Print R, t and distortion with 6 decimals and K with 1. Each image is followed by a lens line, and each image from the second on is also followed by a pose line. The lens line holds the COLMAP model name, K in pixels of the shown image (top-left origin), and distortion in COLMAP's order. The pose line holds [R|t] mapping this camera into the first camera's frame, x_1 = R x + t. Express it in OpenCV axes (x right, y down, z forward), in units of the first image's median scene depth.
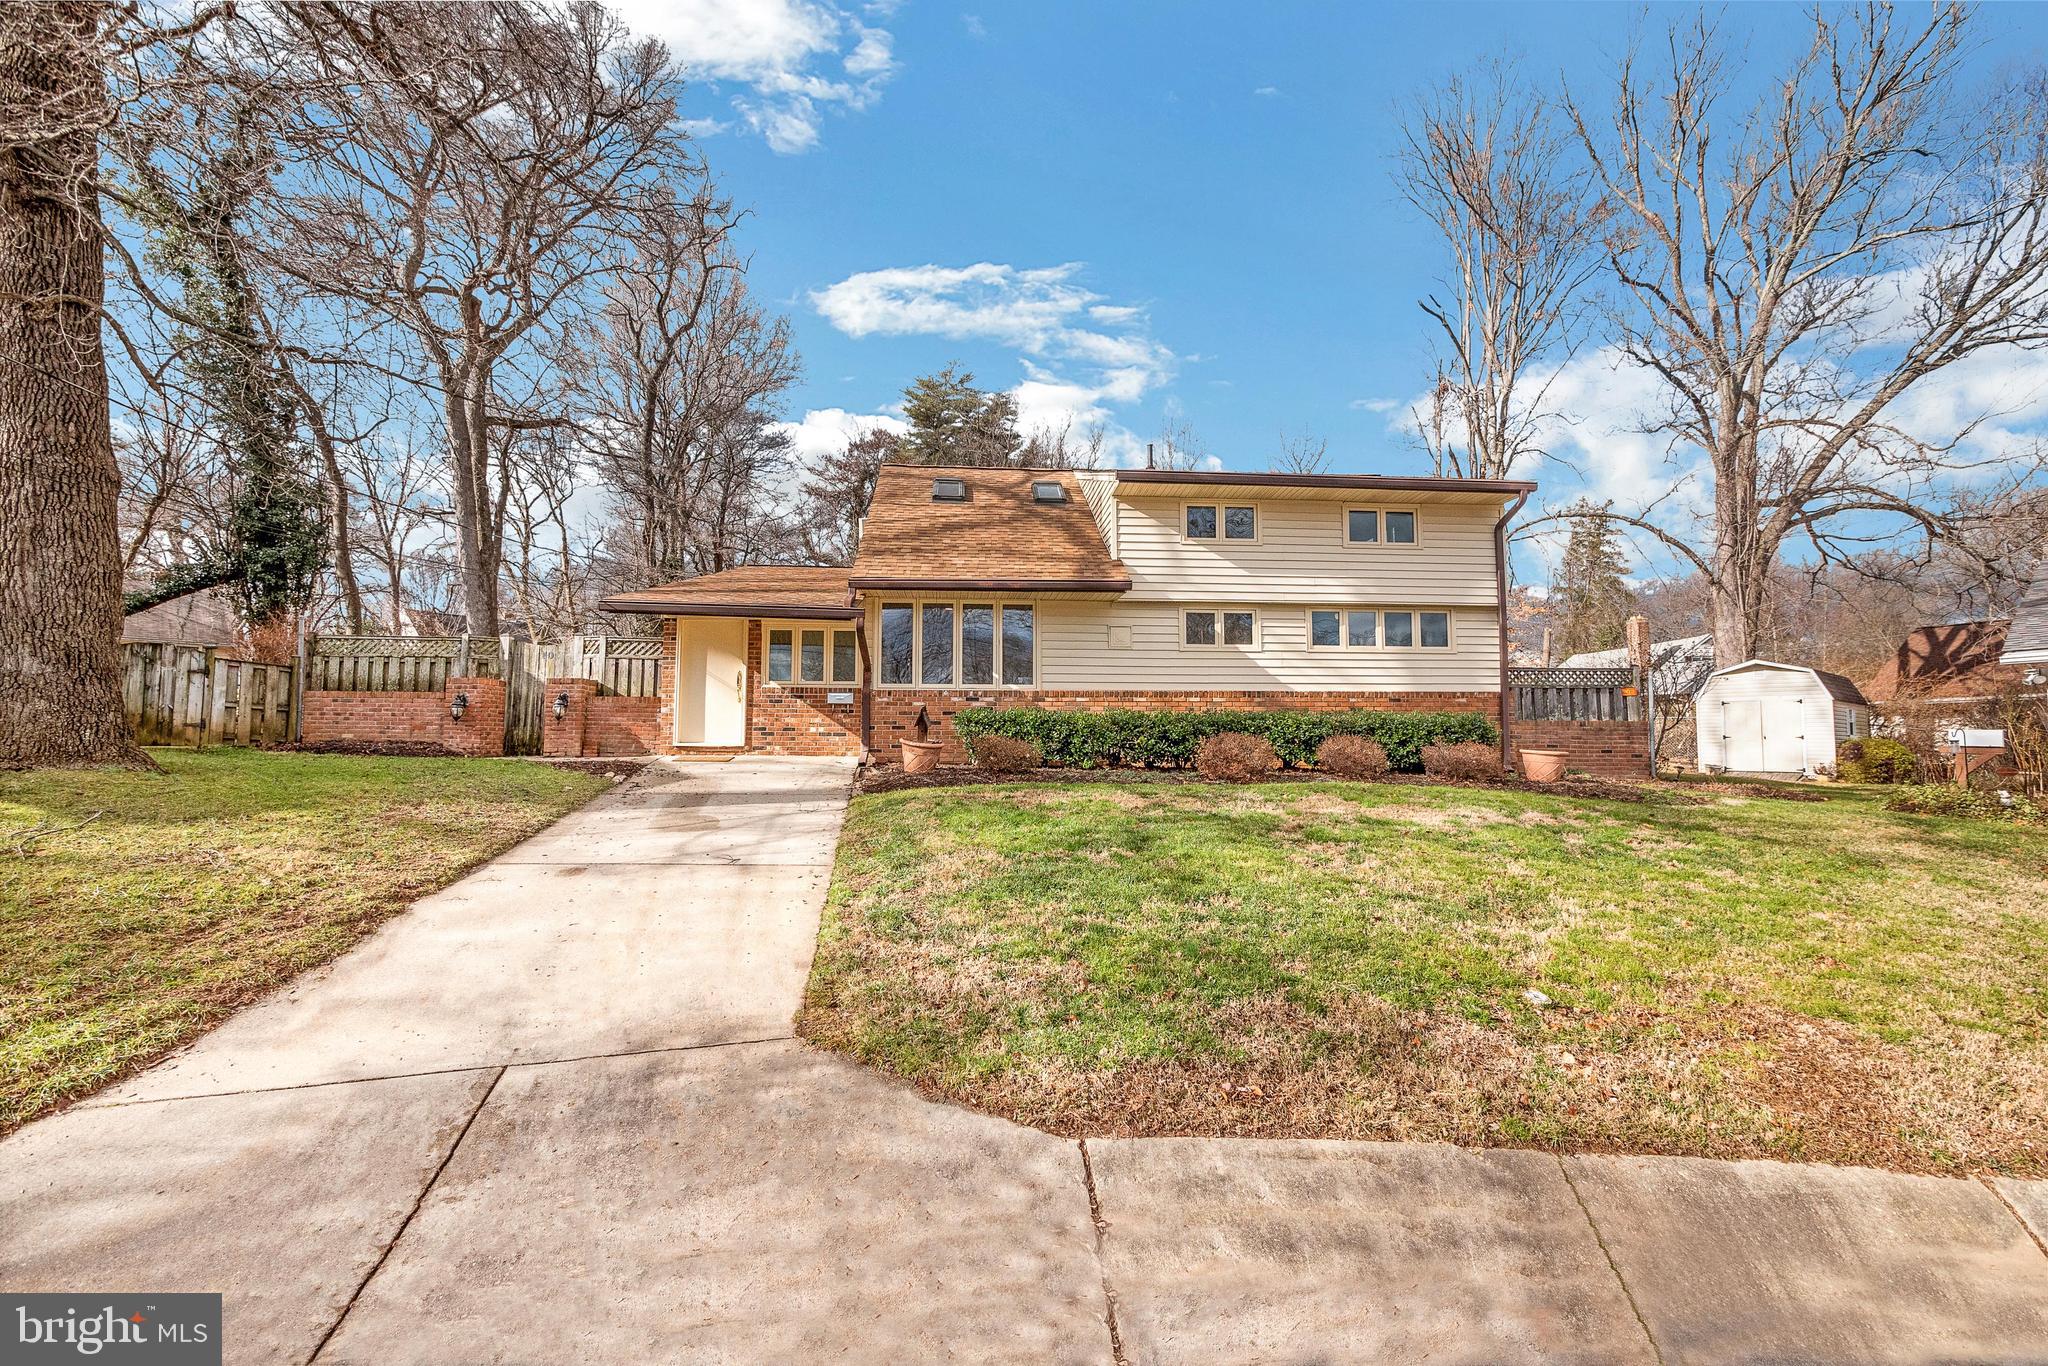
lens RADIAL K [[870.6, 0, 1023.4], [0, 870.6, 683.5], [0, 0, 1]] dist [-0.009311, 0.002067]
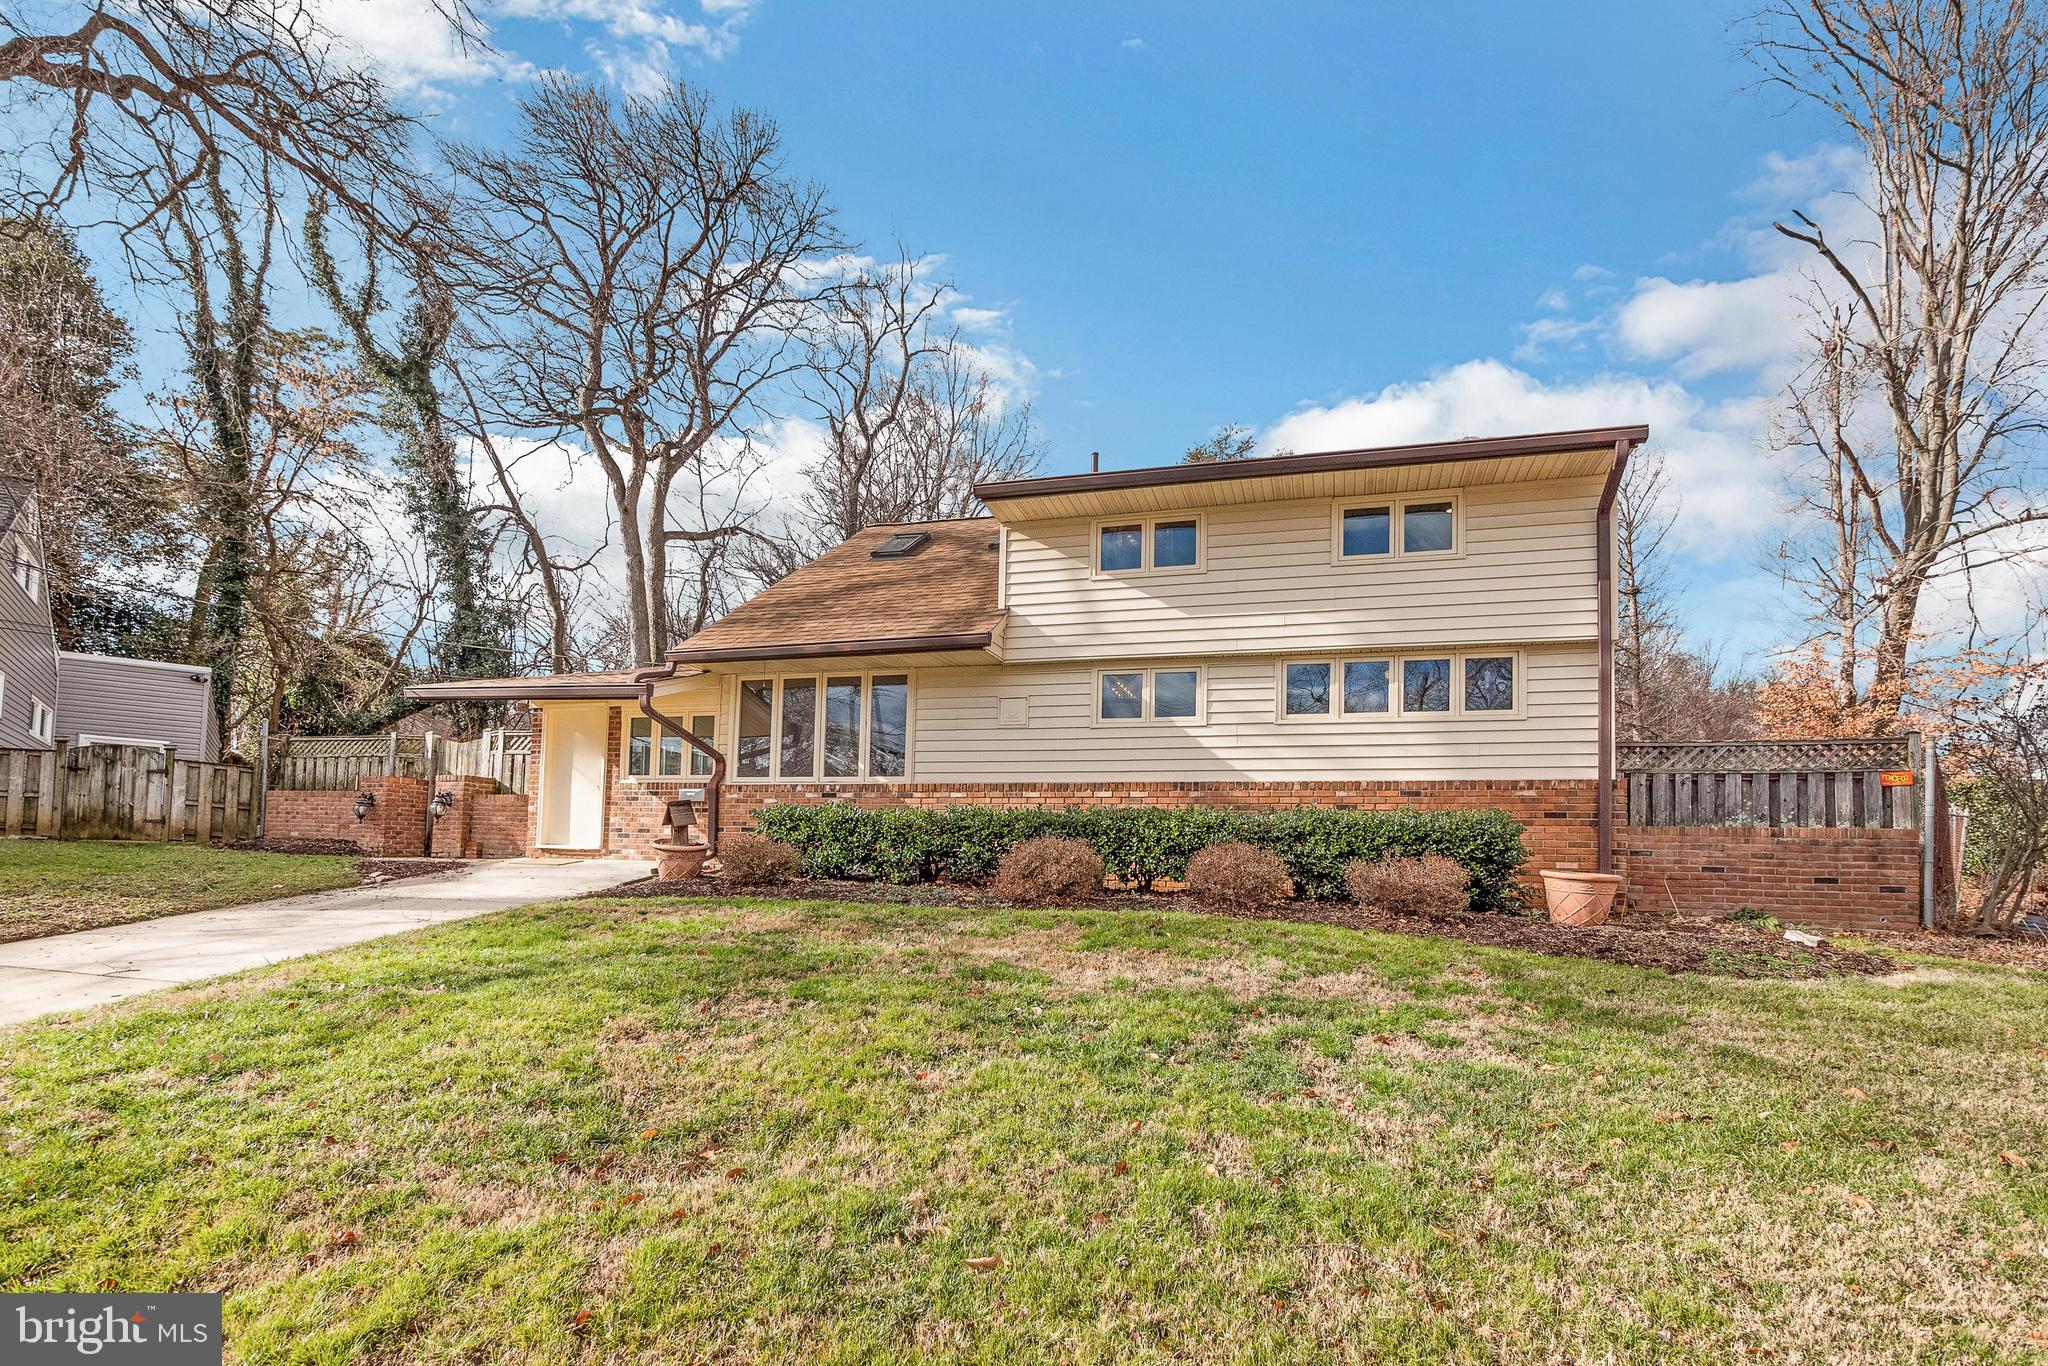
lens RADIAL K [[945.4, 0, 1022.2], [0, 945.4, 834.7], [0, 0, 1]] dist [-0.006291, -0.000557]
pose [[0.939540, 0.008486, -0.342335, 0.398567], [0.004032, 0.999349, 0.035840, 0.023354], [0.342416, -0.035053, 0.938894, 0.232250]]
